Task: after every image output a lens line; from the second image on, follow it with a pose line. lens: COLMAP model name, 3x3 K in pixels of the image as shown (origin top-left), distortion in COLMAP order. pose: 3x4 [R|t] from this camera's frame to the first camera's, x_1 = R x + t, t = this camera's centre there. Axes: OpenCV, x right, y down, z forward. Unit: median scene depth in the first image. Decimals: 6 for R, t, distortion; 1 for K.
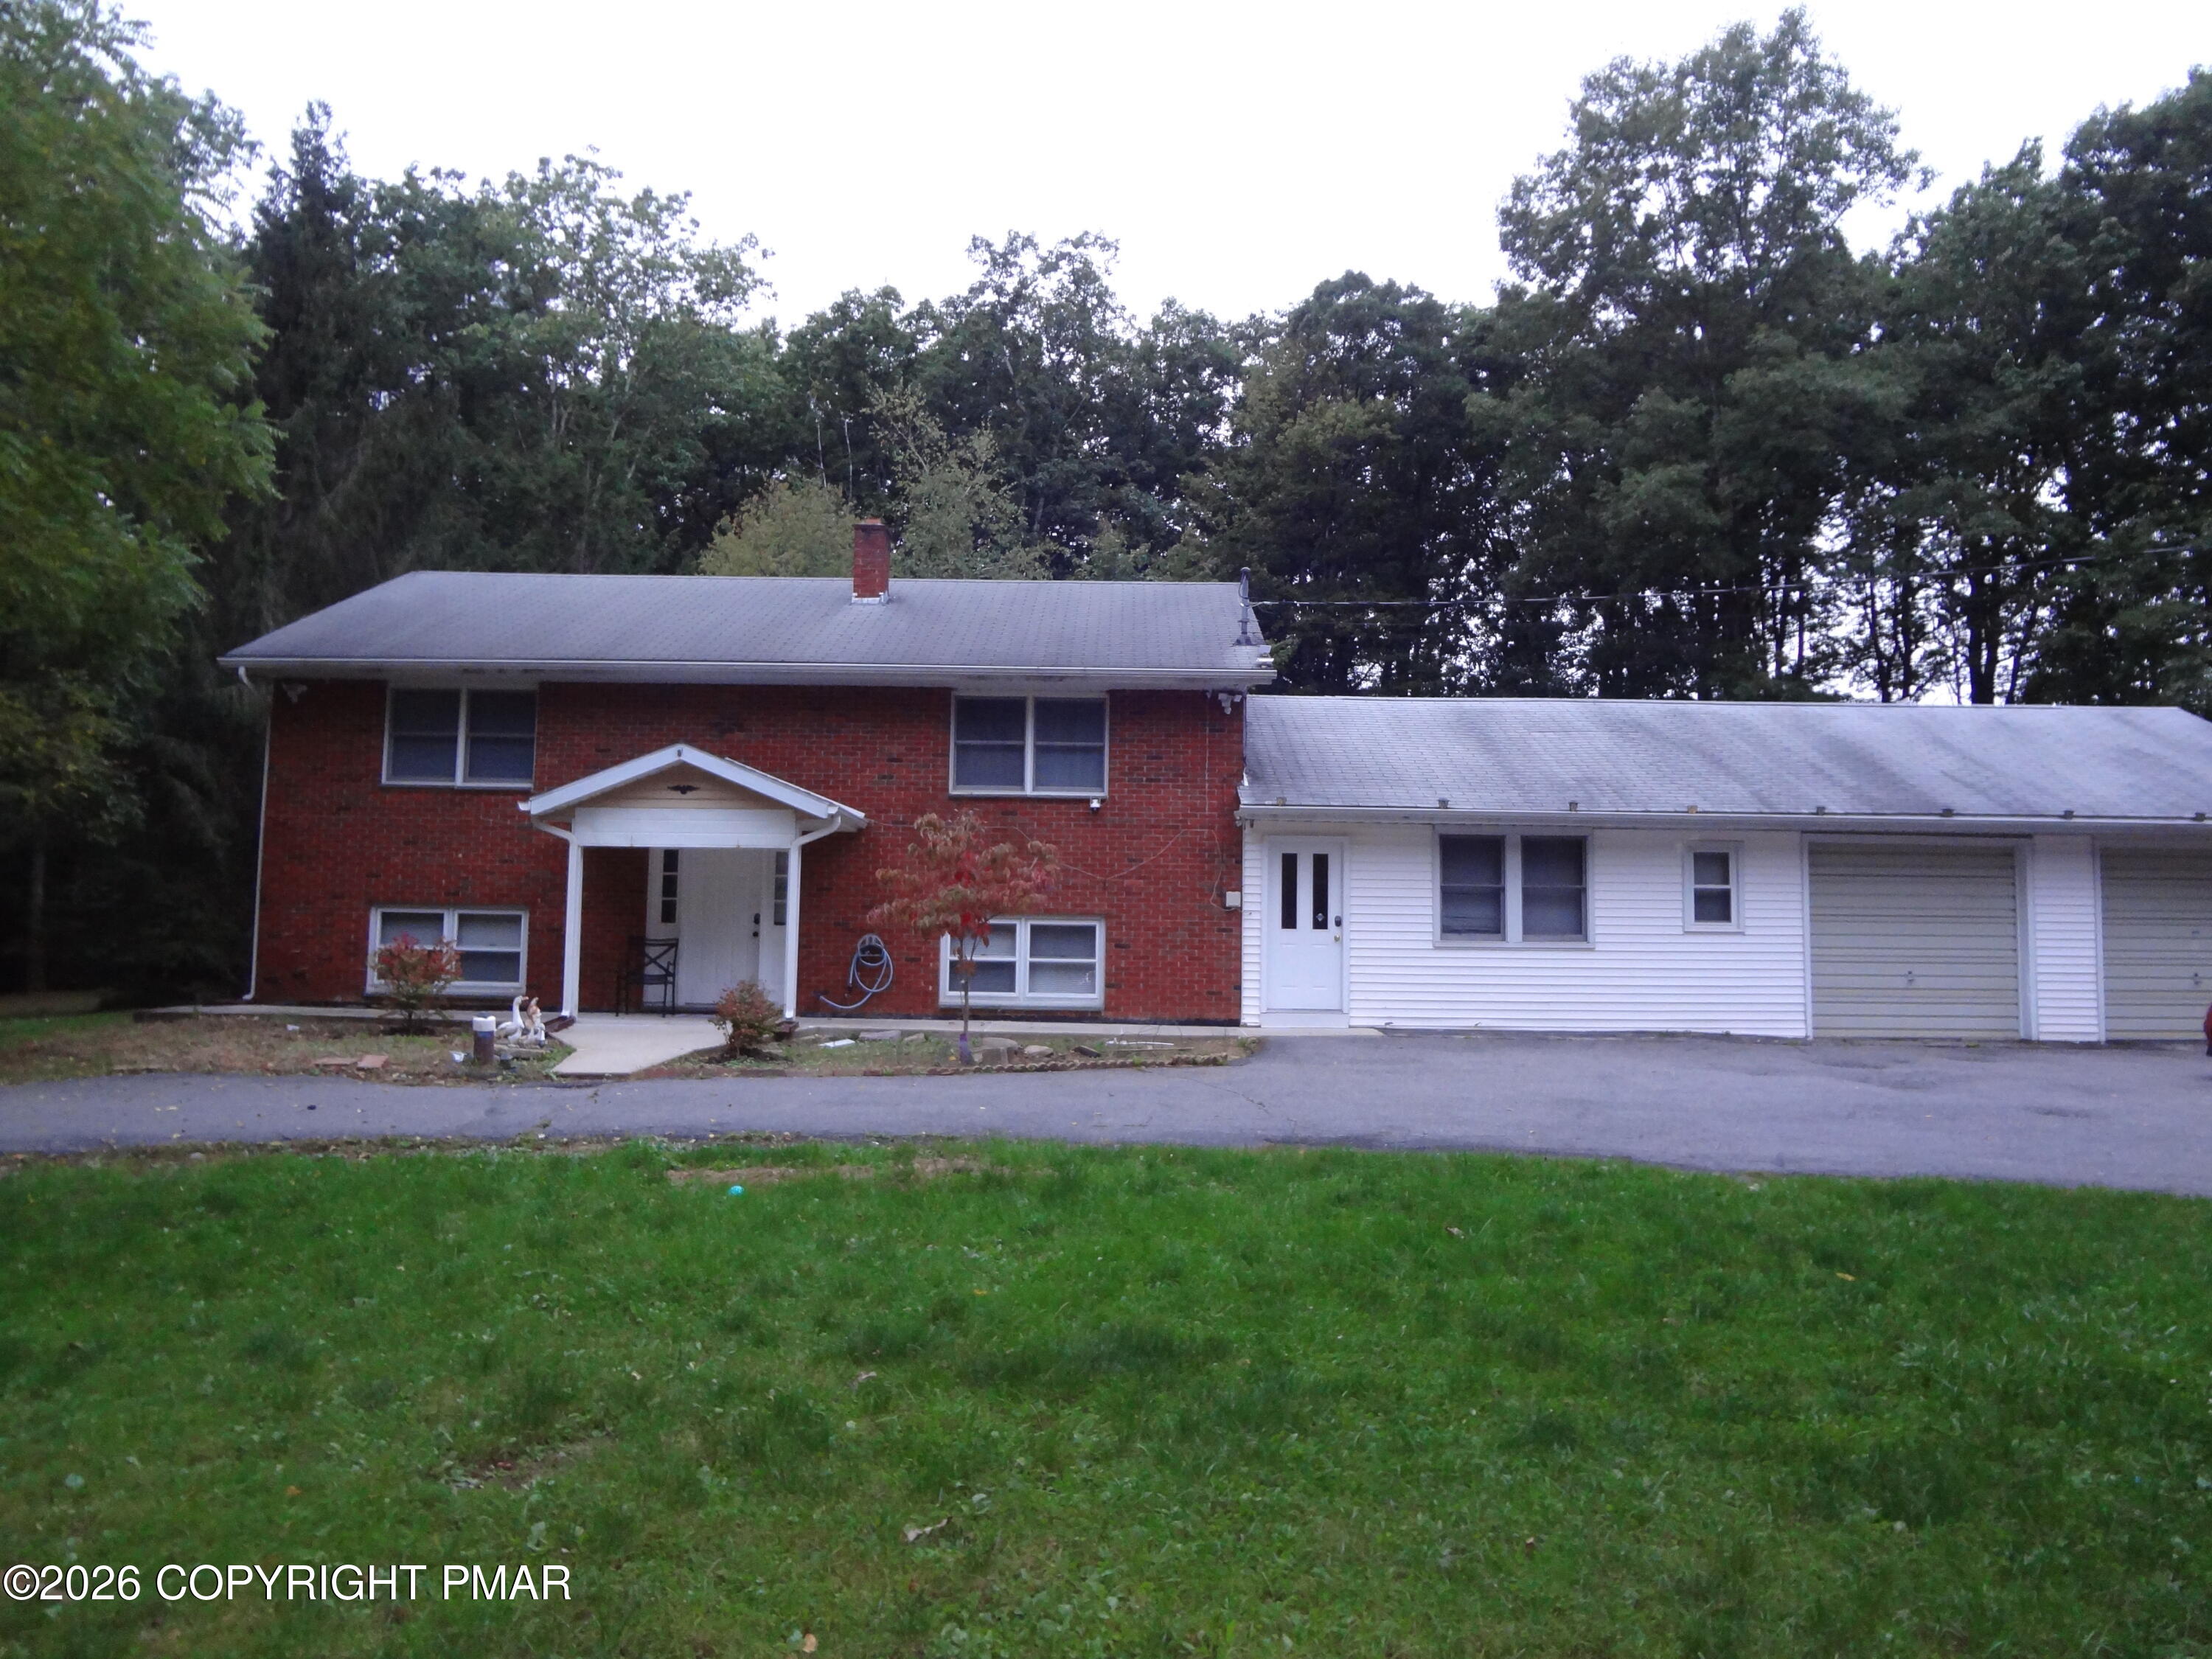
lens RADIAL K [[1633.3, 0, 1105.3], [0, 1633.3, 814.9], [0, 0, 1]] dist [-0.058452, 0.016499]
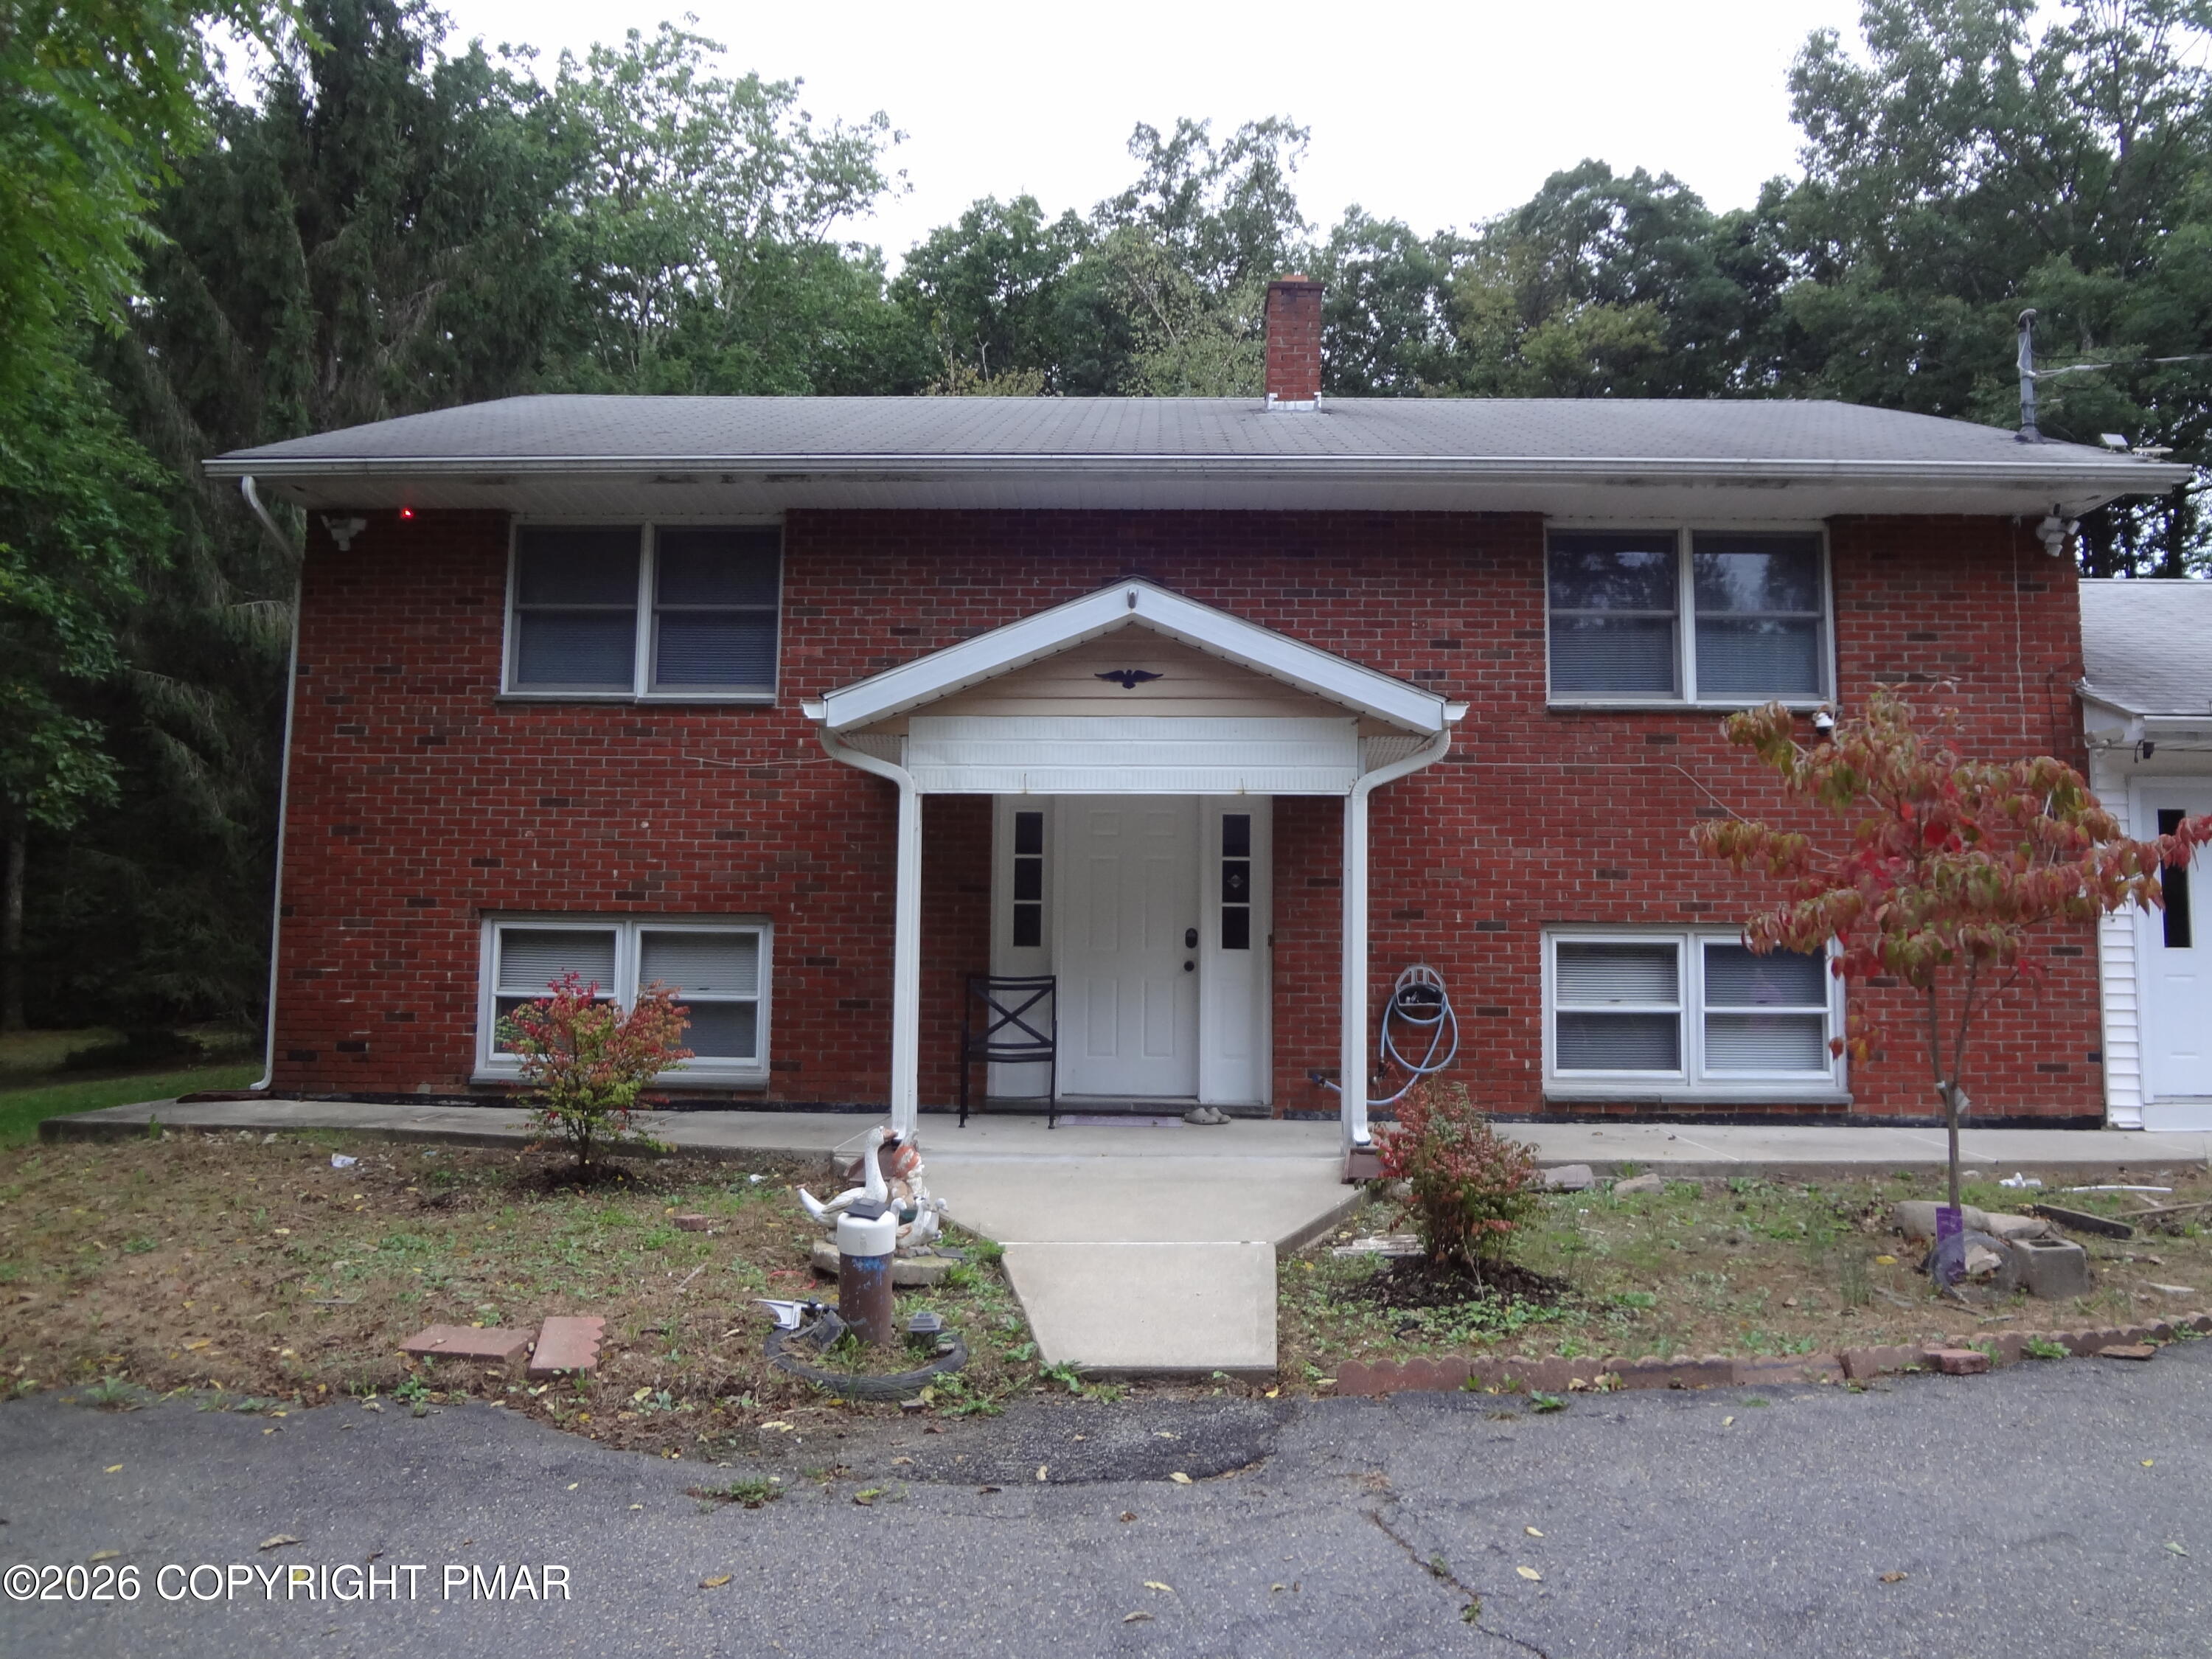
lens RADIAL K [[1633.3, 0, 1114.9], [0, 1633.3, 813.3], [0, 0, 1]] dist [-0.058452, 0.016499]
pose [[0.999847, -0.005912, -0.016491, -0.175802], [0.005770, 0.999946, -0.008643, 0.020582], [0.016542, 0.008547, 0.999827, 0.345537]]
